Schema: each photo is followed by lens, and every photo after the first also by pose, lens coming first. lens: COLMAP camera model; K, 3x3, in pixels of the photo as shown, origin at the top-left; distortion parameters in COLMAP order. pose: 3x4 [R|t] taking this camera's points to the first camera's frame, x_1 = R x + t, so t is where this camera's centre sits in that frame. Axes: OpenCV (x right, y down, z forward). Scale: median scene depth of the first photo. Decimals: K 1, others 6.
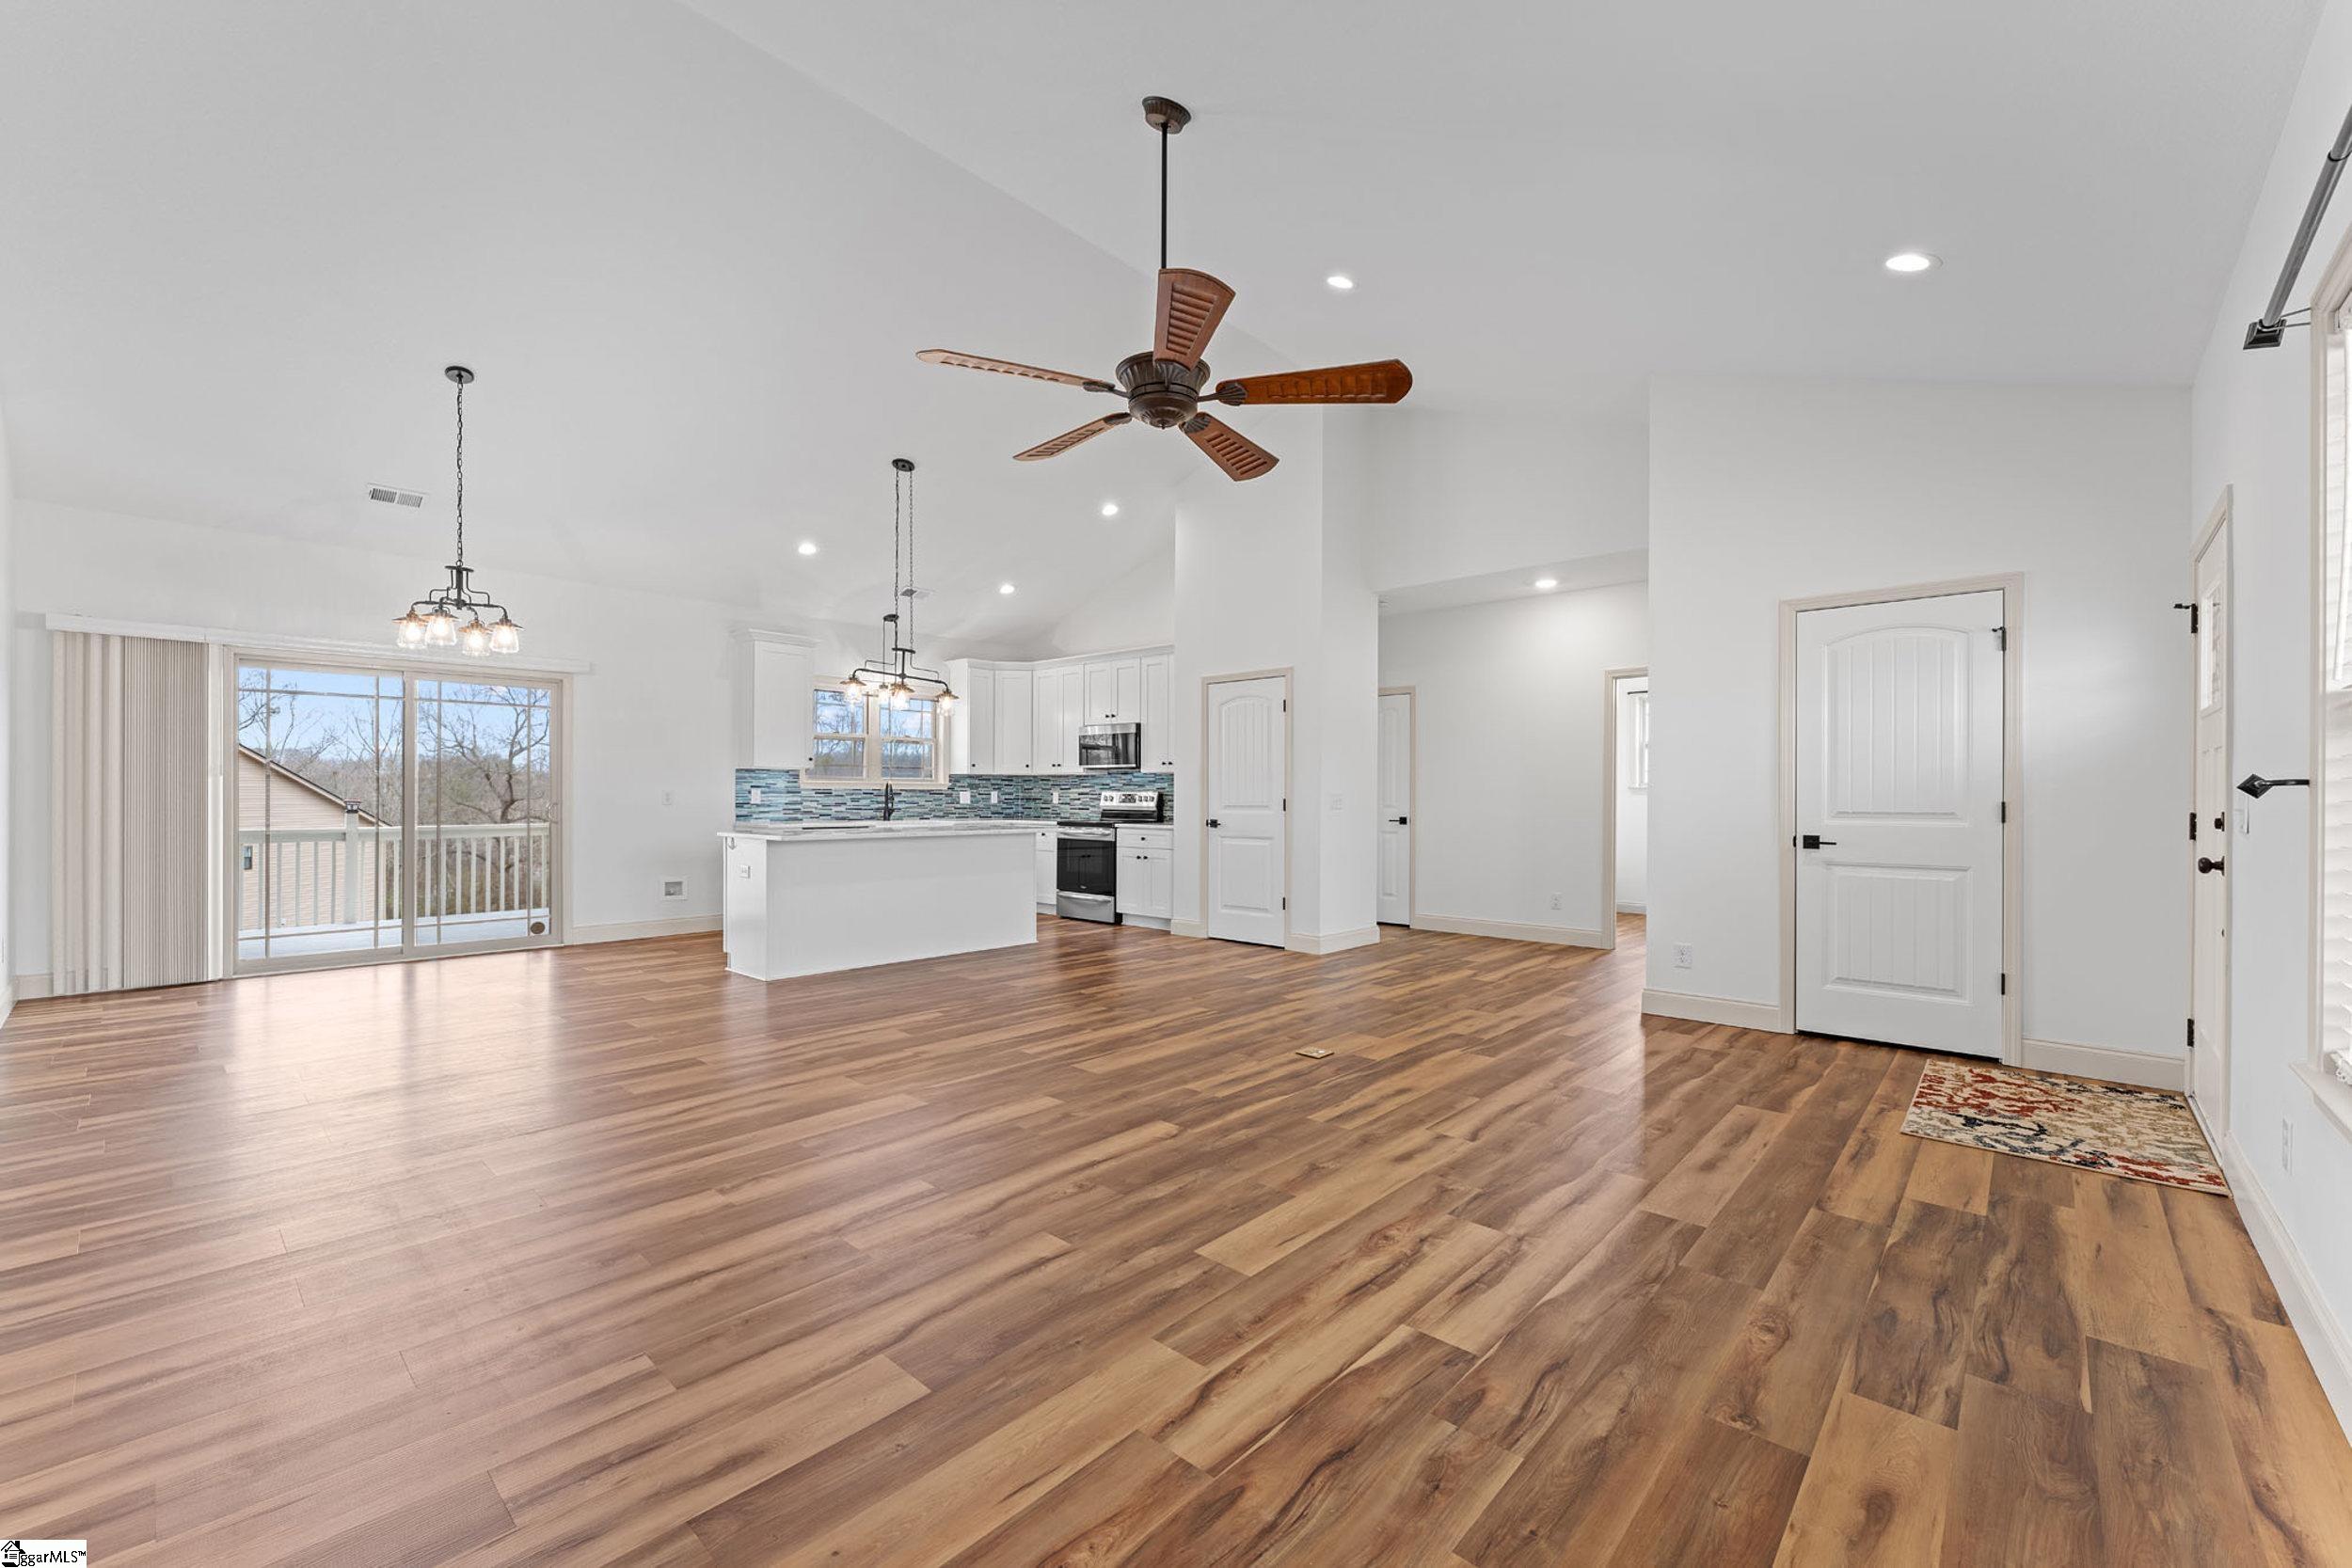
lens RADIAL K [[946.1, 0, 1166.5], [0, 946.1, 796.7], [0, 0, 1]] dist [-0.001518, -0.000450]
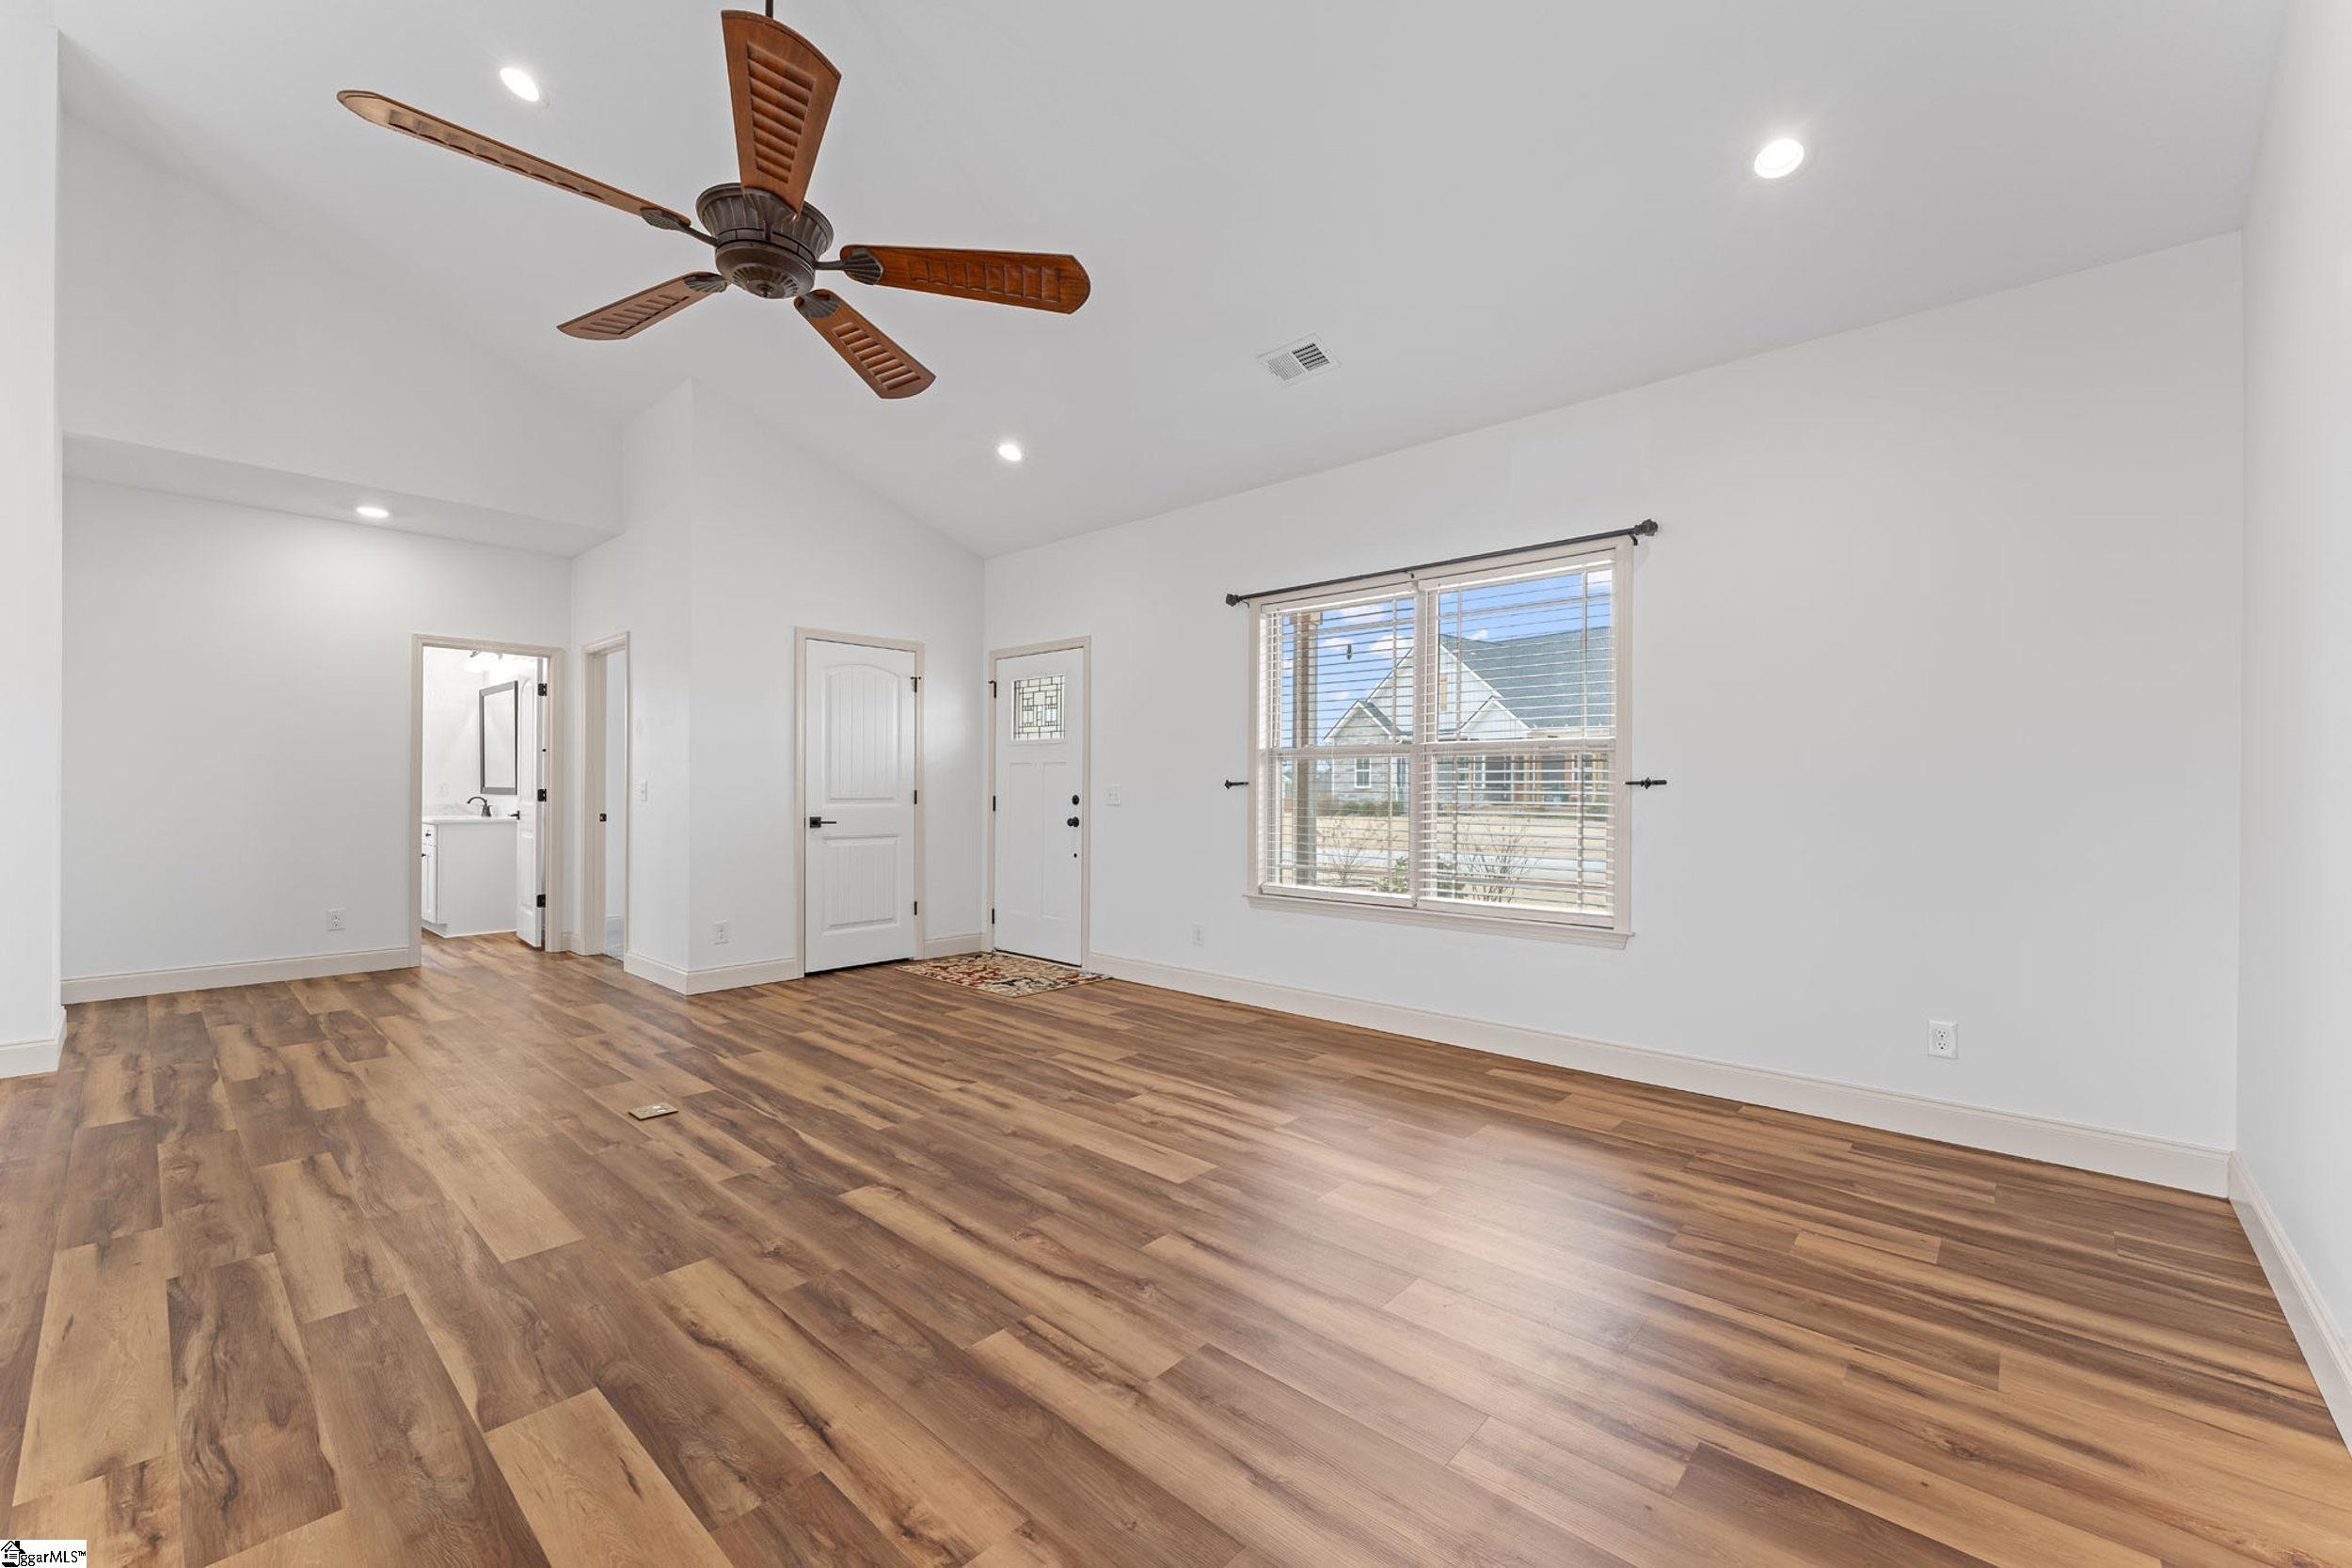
lens RADIAL K [[946.1, 0, 1166.5], [0, 946.1, 796.7], [0, 0, 1]] dist [-0.001518, -0.000450]
pose [[-0.002891, -0.012149, 0.999922, -0.641475], [-0.003979, 0.999918, 0.012137, -0.003802], [-0.999988, -0.003944, -0.002939, 0.583077]]
